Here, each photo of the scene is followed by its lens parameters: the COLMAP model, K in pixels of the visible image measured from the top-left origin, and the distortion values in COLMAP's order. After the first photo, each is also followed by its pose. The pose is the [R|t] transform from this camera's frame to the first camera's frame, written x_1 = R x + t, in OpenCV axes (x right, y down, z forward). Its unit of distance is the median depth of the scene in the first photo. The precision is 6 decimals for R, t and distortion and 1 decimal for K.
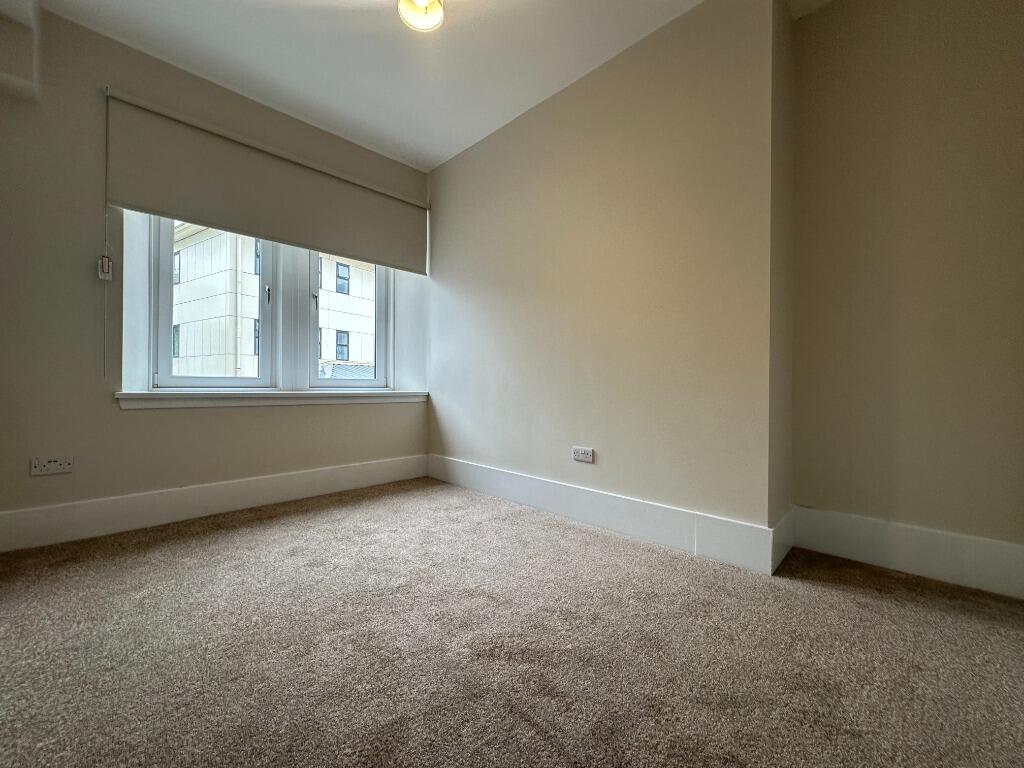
lens RADIAL K [[411.8, 0, 516.4], [0, 411.8, 384.5], [0, 0, 1]] dist [-0.000600, 0.000011]
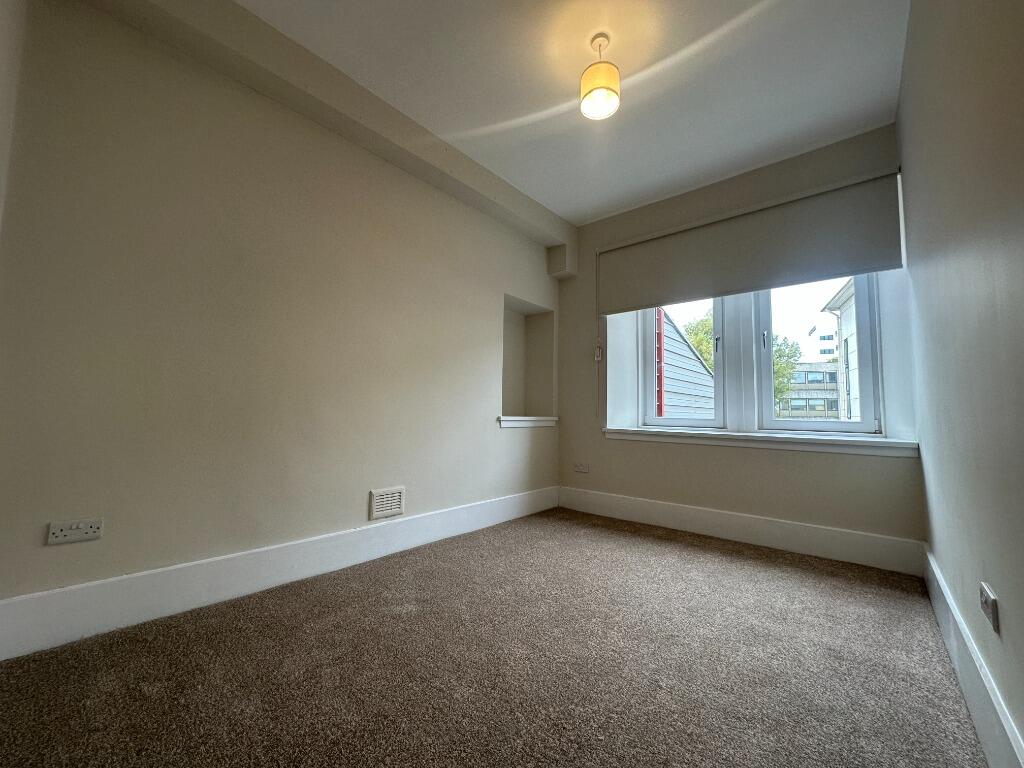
lens RADIAL K [[411.8, 0, 513.8], [0, 411.8, 383.0], [0, 0, 1]] dist [-0.000600, 0.000011]
pose [[0.070004, -0.084826, -0.993934, 0.506315], [-0.022360, 0.995994, -0.086576, -0.006289], [0.997296, 0.028285, 0.067827, 0.425786]]
